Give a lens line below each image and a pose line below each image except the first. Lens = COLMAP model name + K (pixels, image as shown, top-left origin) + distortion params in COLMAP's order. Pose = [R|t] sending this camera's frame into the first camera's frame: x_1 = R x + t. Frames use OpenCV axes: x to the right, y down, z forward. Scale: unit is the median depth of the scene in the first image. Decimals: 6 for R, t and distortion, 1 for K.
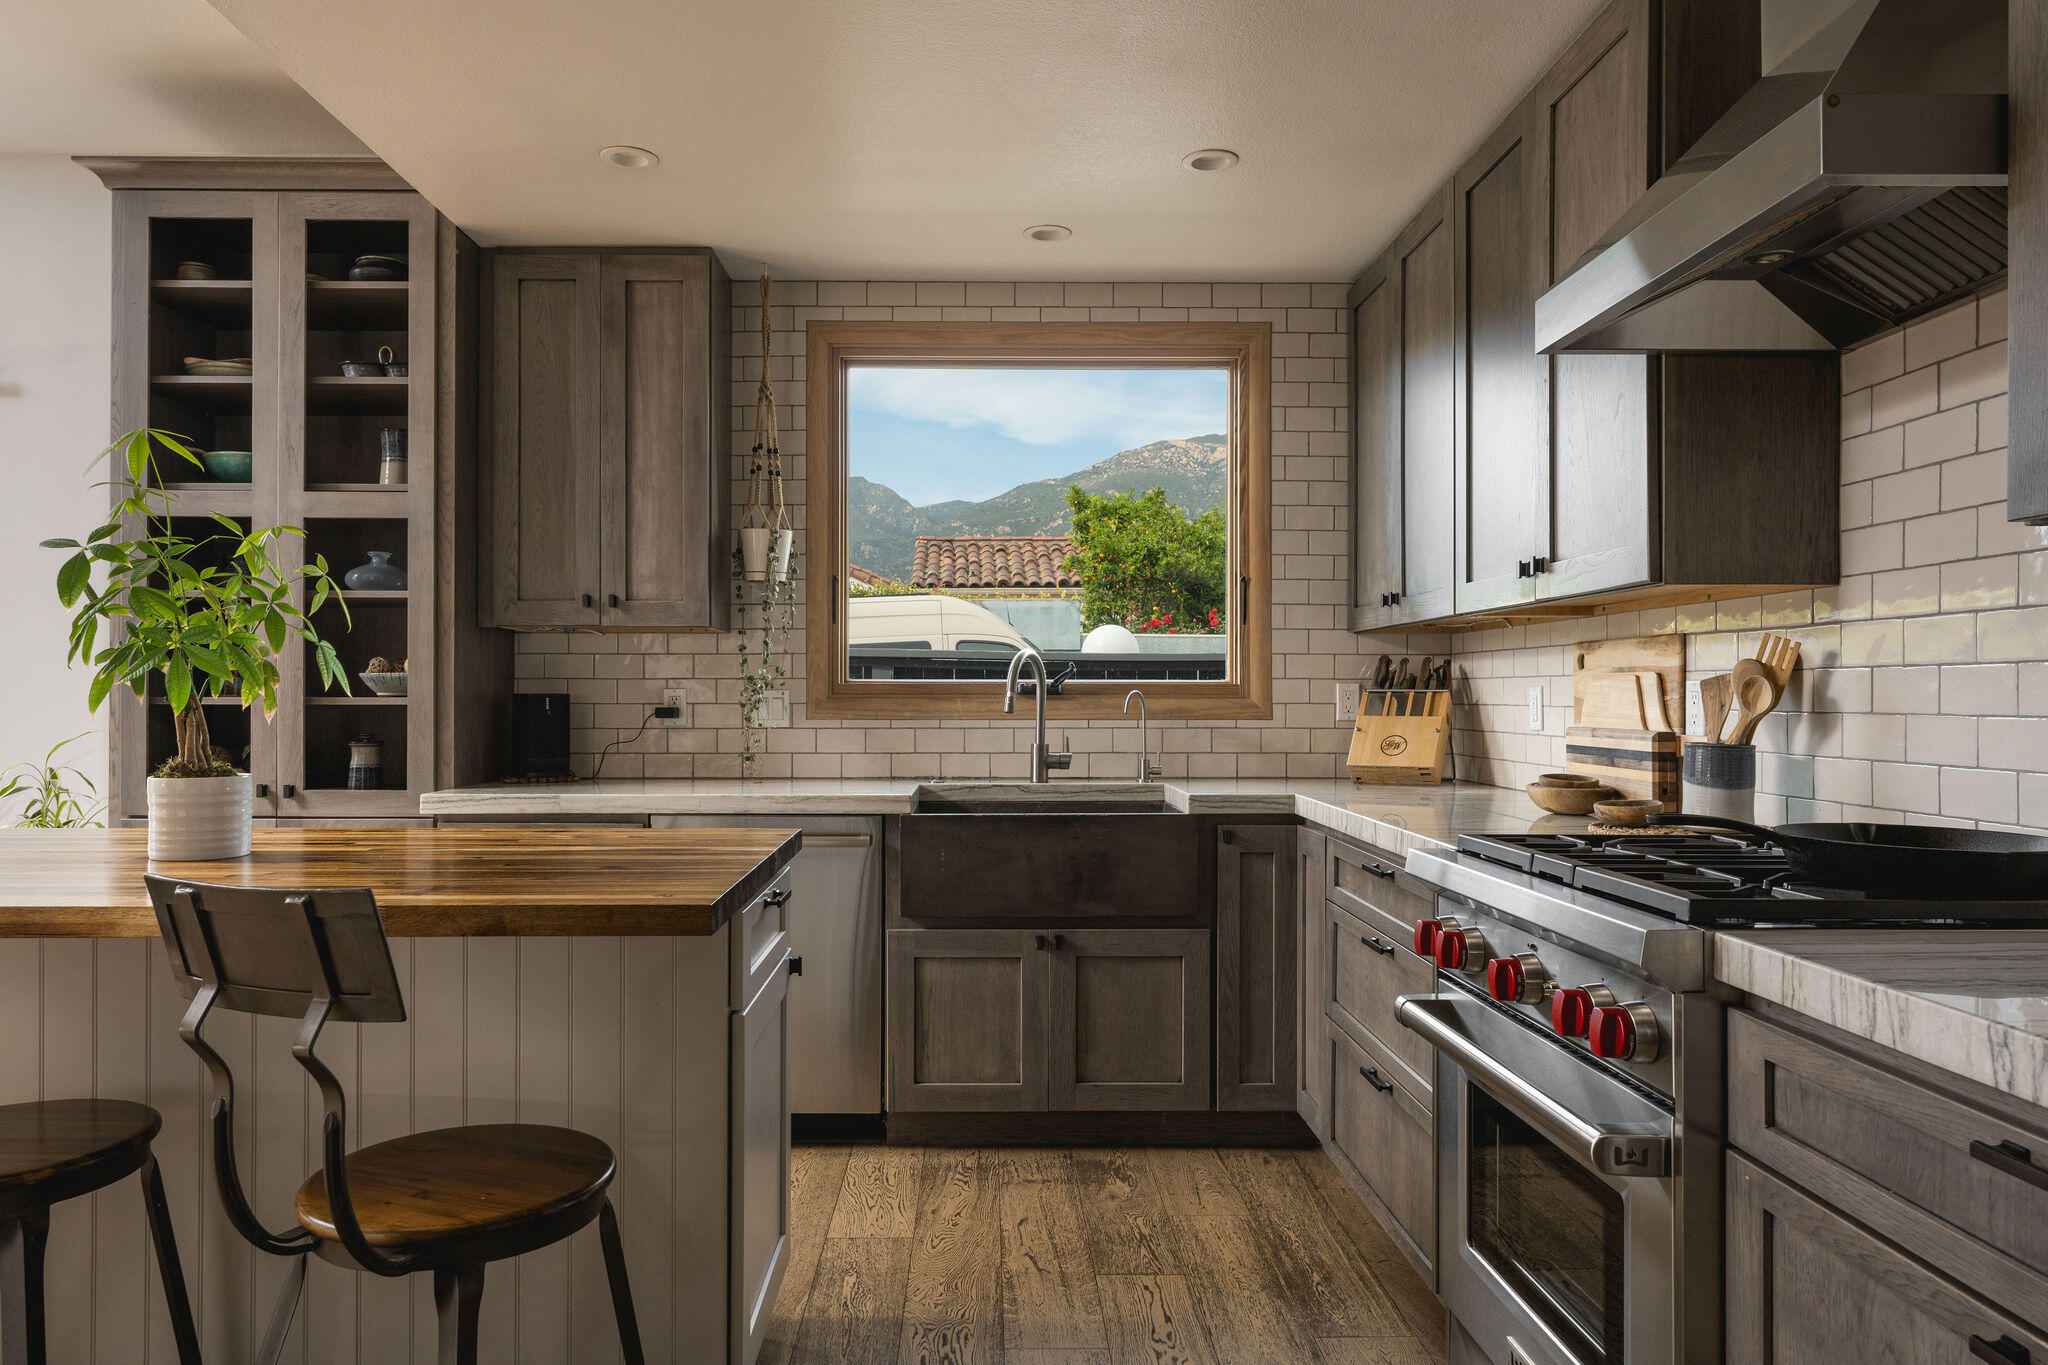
lens RADIAL K [[1239.3, 0, 1020.3], [0, 1239.3, 684.6], [0, 0, 1]] dist [0.004938, 0.000714]
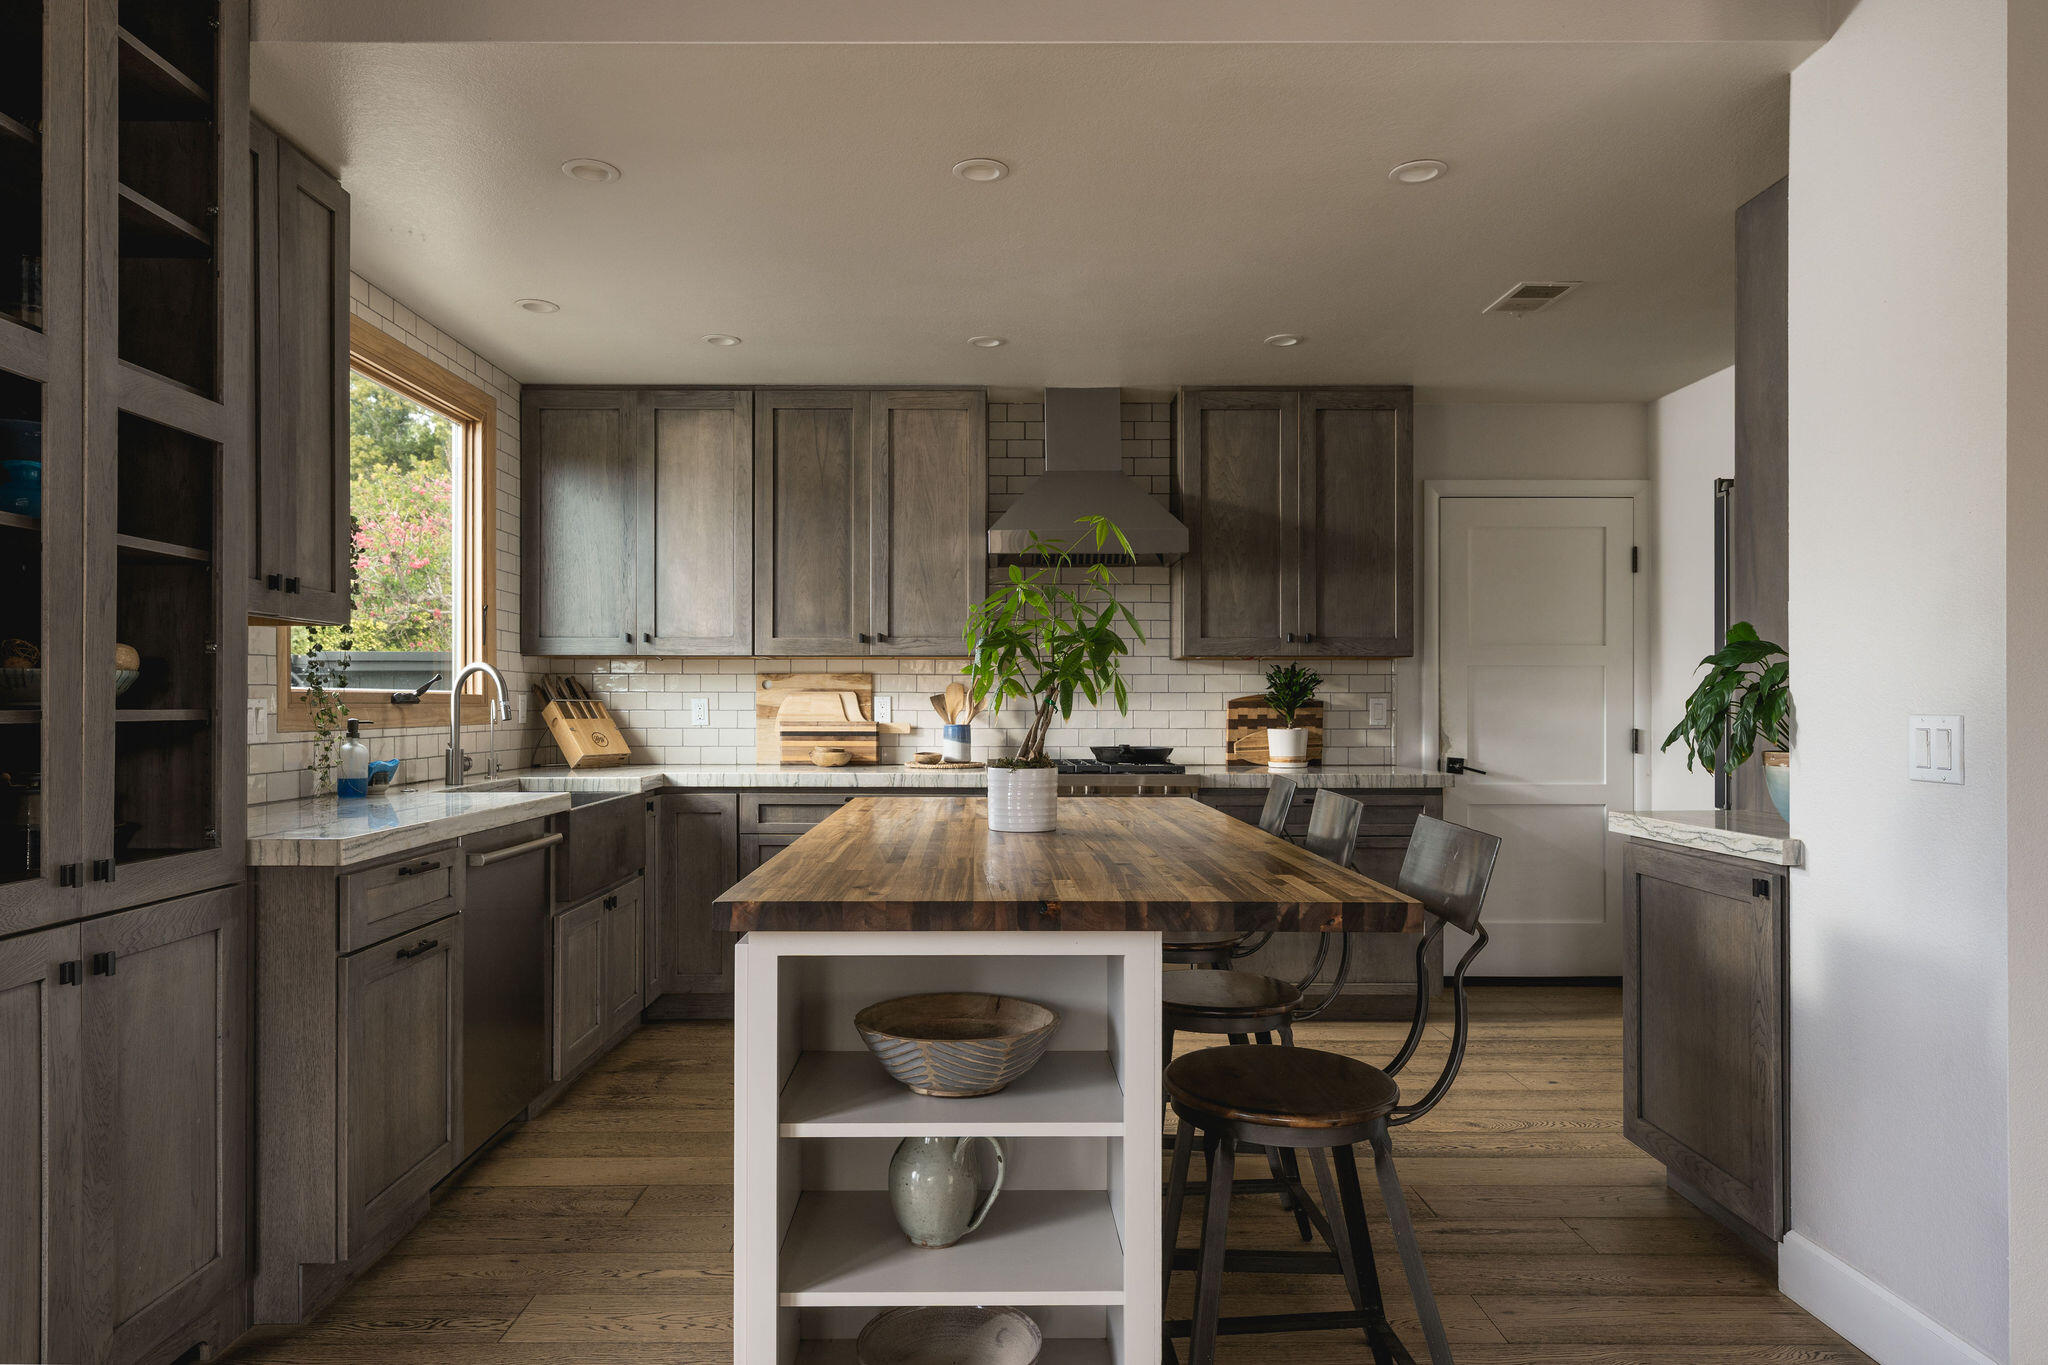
lens RADIAL K [[1239.3, 0, 1021.2], [0, 1239.3, 692.2], [0, 0, 1]] dist [0.004938, 0.000714]
pose [[0.001634, 0.010797, 0.999940, -1.254490], [0.001343, 0.999941, -0.010800, 0.010088], [-0.999998, 0.001361, 0.001619, 0.604418]]
